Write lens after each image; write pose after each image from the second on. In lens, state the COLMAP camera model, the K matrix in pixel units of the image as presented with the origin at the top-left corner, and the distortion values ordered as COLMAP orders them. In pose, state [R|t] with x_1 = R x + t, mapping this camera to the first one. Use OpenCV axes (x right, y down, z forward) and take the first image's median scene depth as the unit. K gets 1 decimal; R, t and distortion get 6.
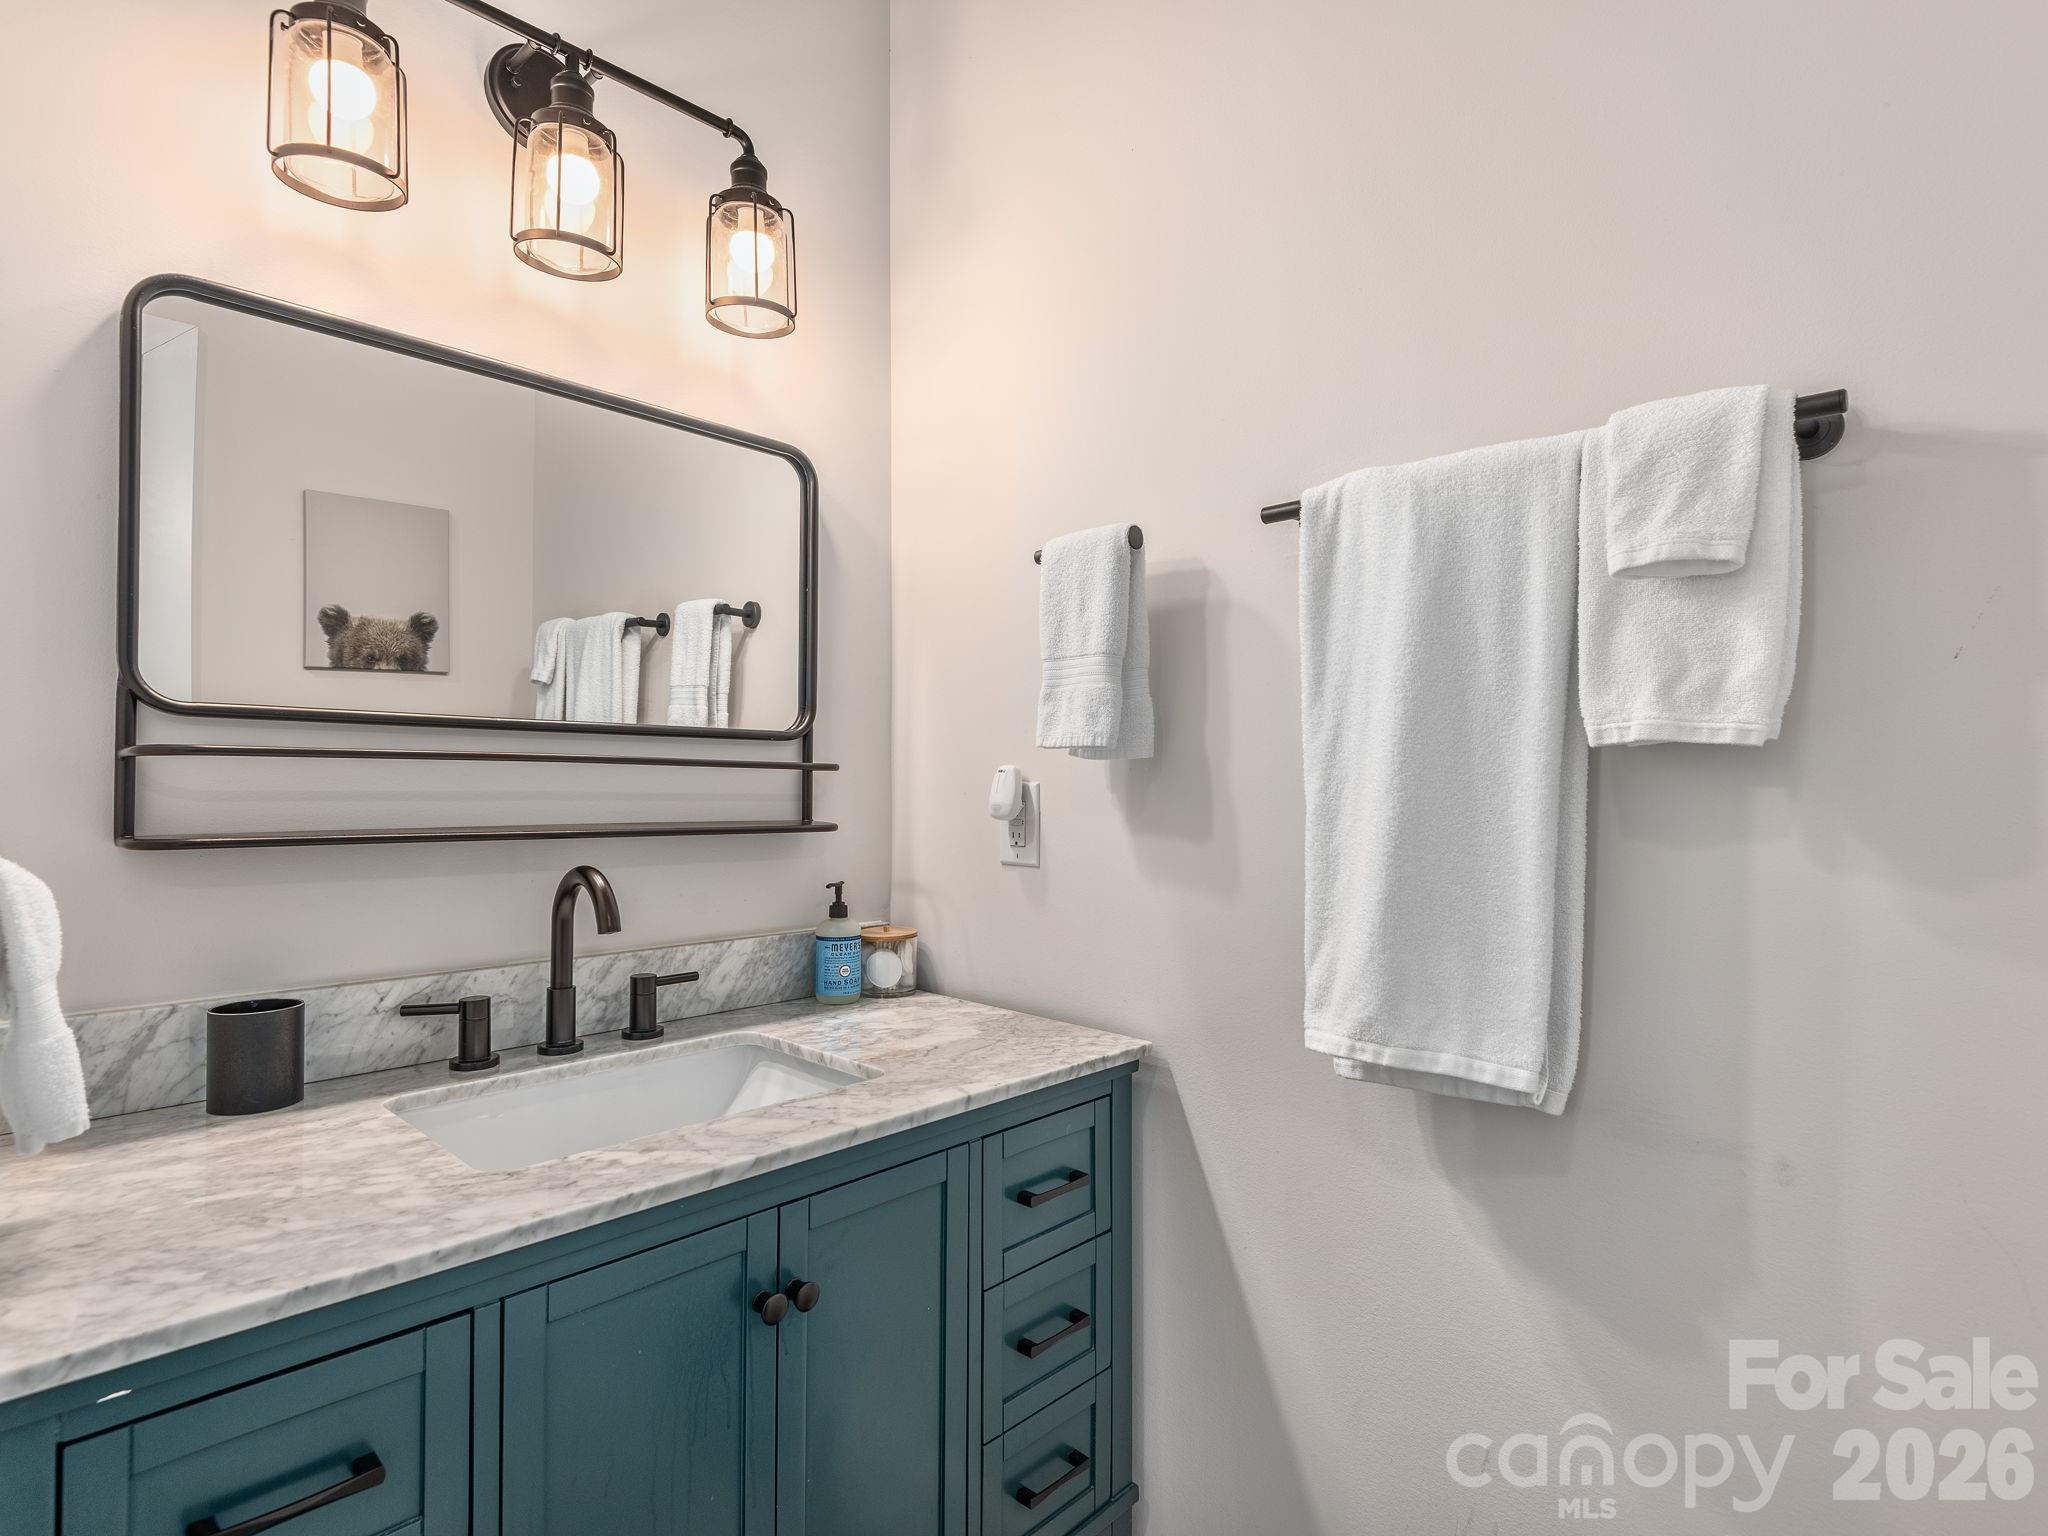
lens RADIAL K [[1058.1, 0, 1022.7], [0, 1058.1, 781.0], [0, 0, 1]] dist [0.010633, -0.000623]
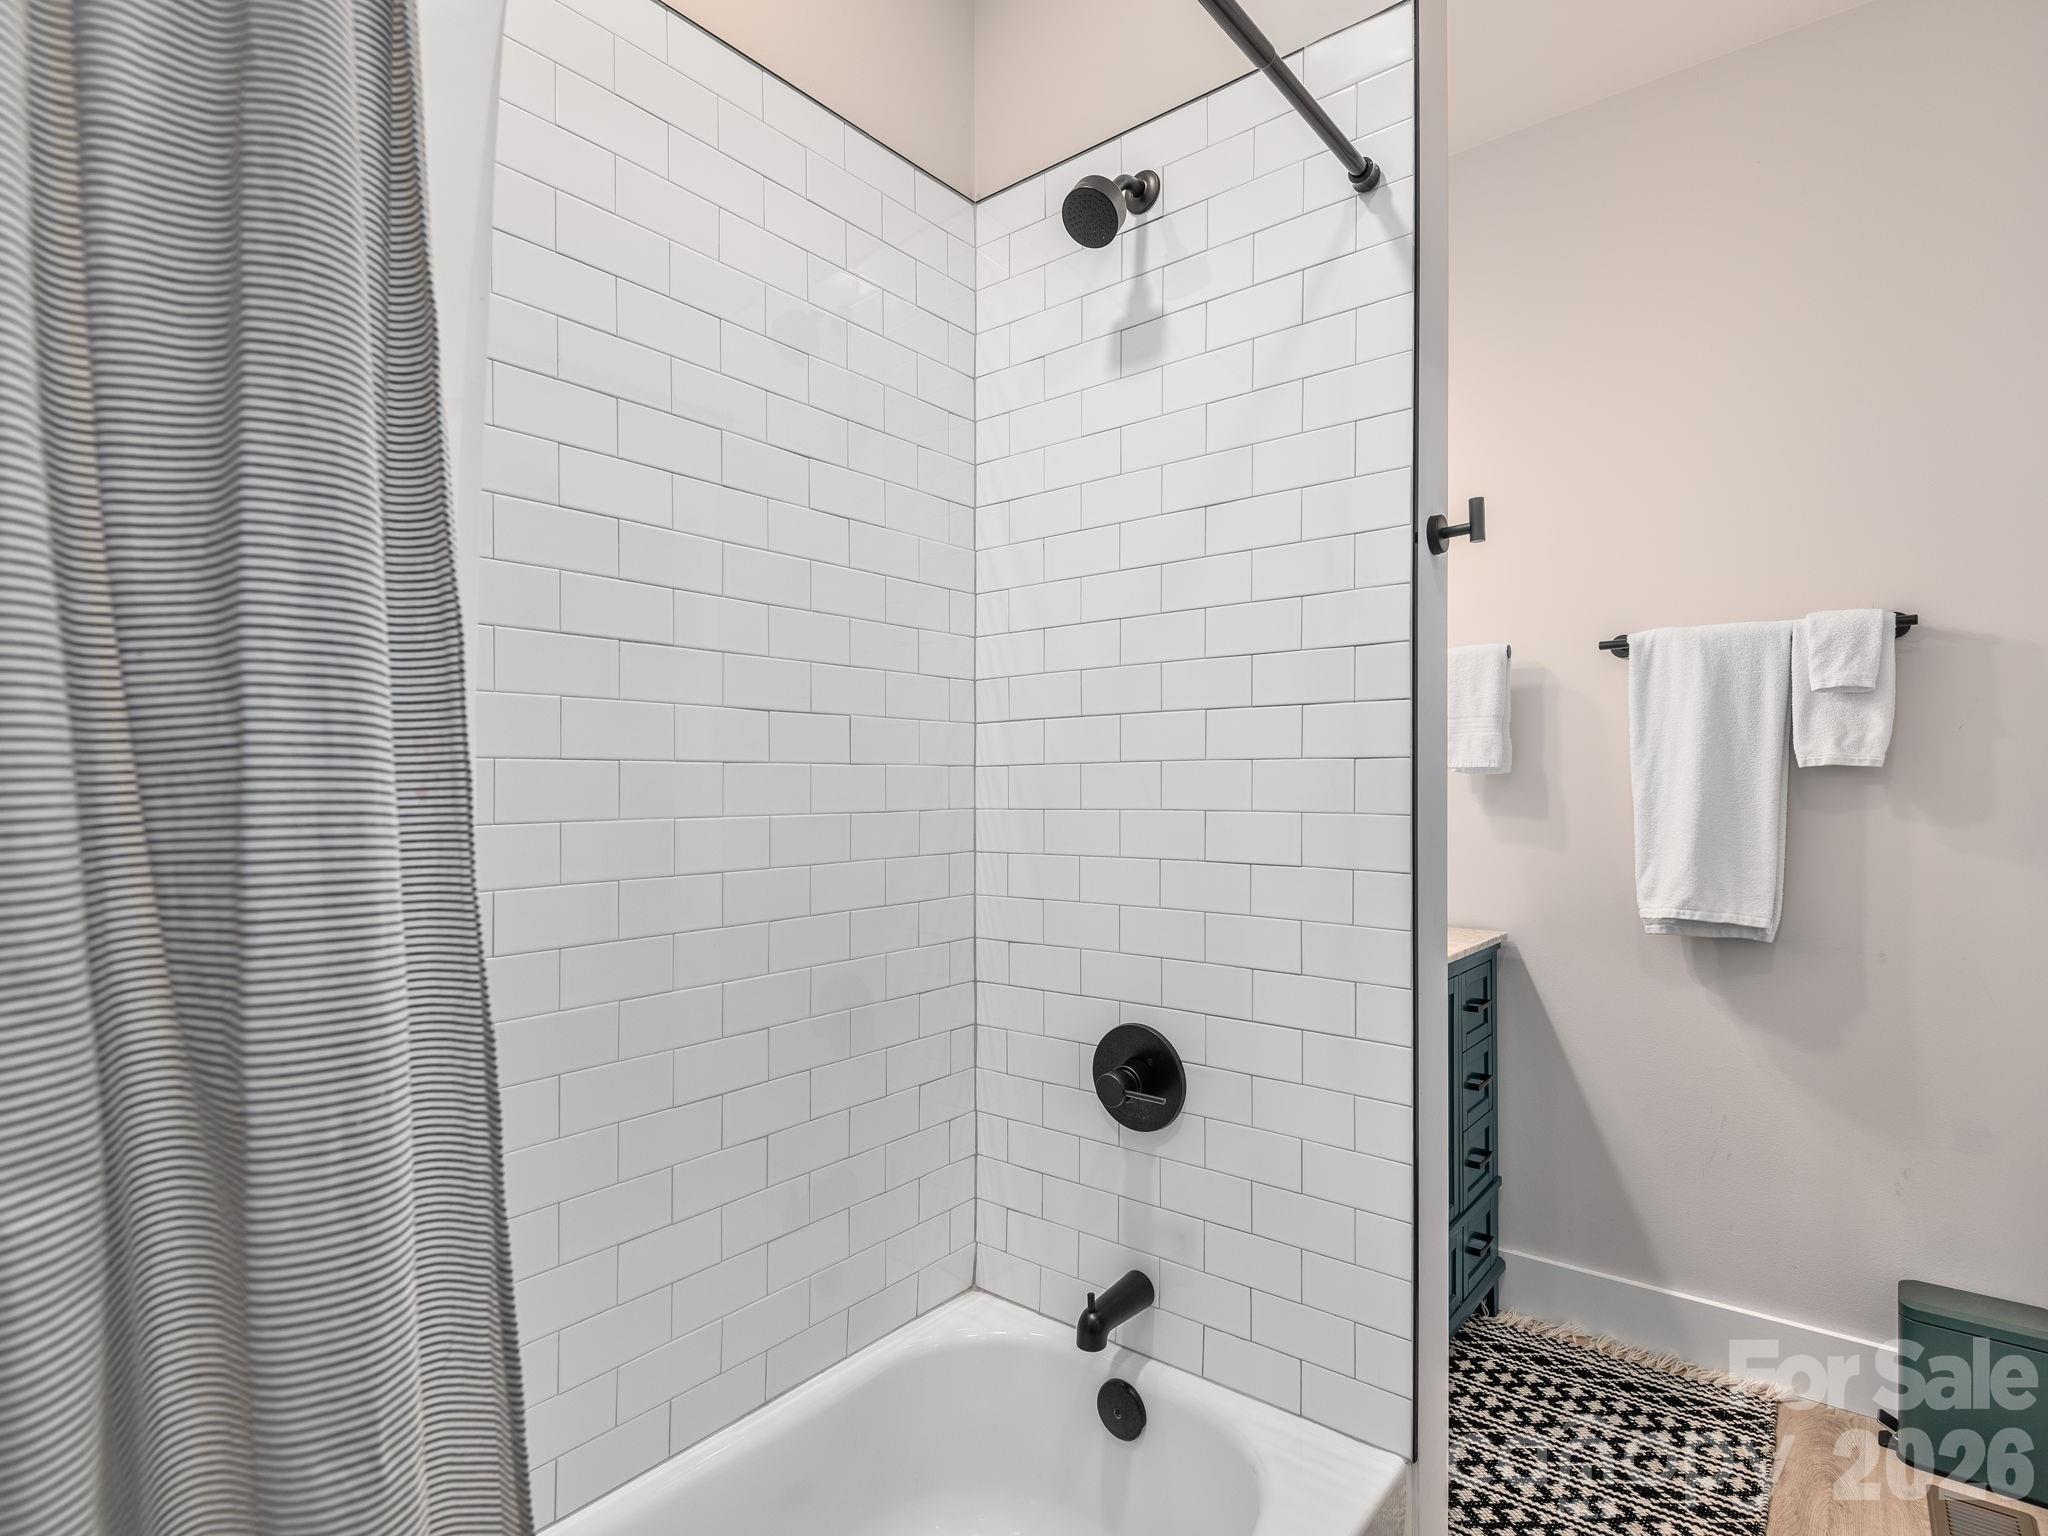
lens RADIAL K [[1060.1, 0, 1017.8], [0, 1060.1, 808.9], [0, 0, 1]] dist [0.001530, -0.001078]
pose [[0.997505, -0.015637, 0.068848, -1.161220], [0.014187, 0.999668, 0.021506, -0.016261], [-0.069162, -0.020476, 0.997395, -1.016847]]
